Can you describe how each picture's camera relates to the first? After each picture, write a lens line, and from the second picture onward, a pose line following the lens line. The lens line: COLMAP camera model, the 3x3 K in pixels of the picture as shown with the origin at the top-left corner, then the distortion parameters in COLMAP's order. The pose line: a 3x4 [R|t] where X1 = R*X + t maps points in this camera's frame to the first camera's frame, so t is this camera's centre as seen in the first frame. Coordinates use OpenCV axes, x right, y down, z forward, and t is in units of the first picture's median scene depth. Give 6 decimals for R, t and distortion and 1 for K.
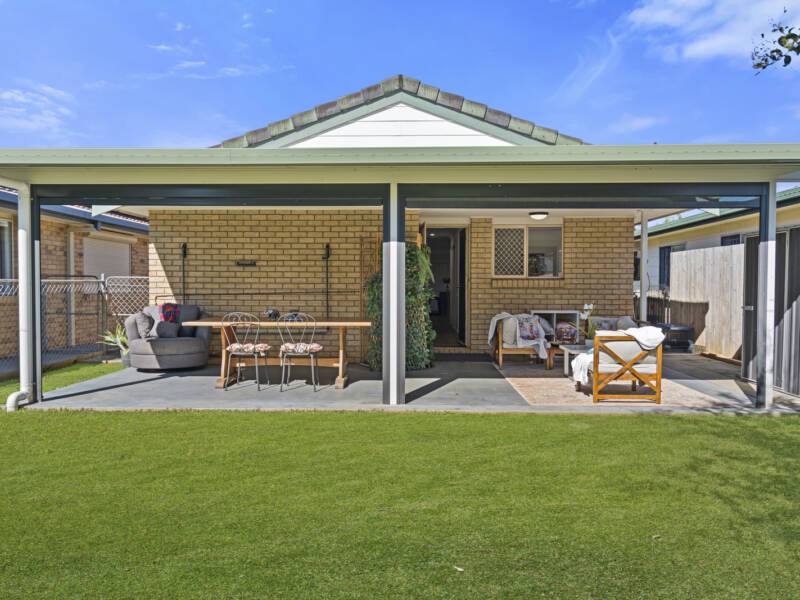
lens RADIAL K [[583.4, 0, 400.0], [0, 583.4, 300.0], [0, 0, 1]] dist [0.001059, 0.000576]
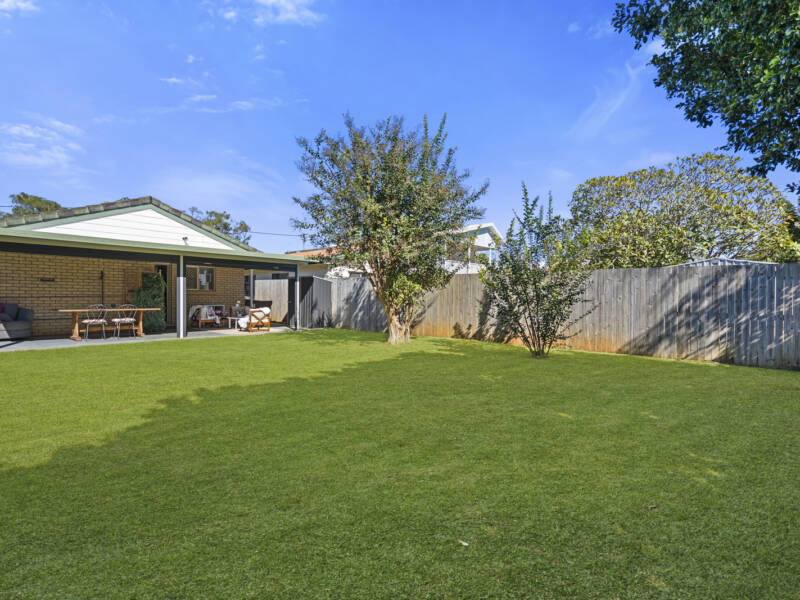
lens RADIAL K [[407.5, 0, 400.0], [0, 407.5, 300.0], [0, 0, 1]] dist [0.000609, 0.000020]
pose [[0.643110, -0.003731, 0.765765, -0.526640], [0.010810, 0.999933, -0.004206, 0.016308], [-0.765698, 0.010983, 0.643107, -0.637588]]
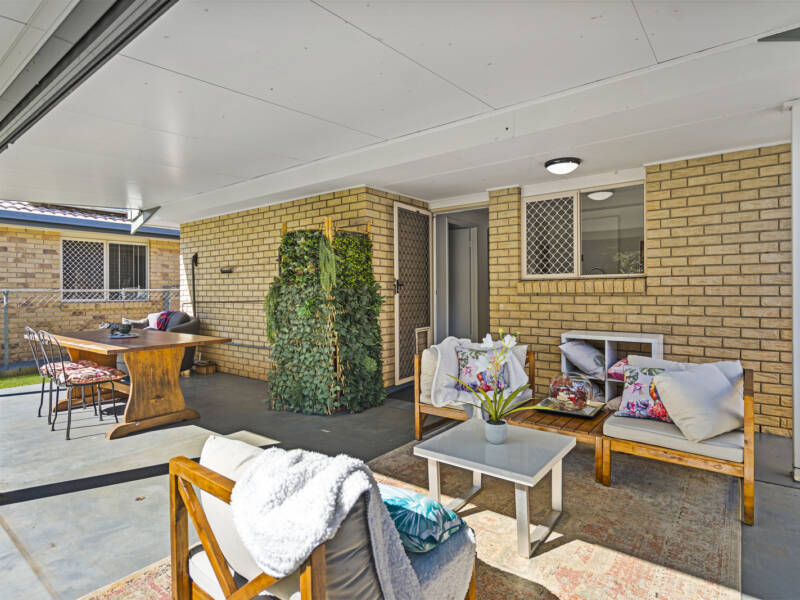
lens RADIAL K [[432.2, 0, 400.0], [0, 432.2, 300.0], [0, 0, 1]] dist [-0.001479, -0.000195]
pose [[0.808209, 0.003441, -0.588886, 0.375824], [-0.005519, 0.999983, -0.001732, -0.014461], [0.588870, 0.004649, 0.808214, 0.601255]]
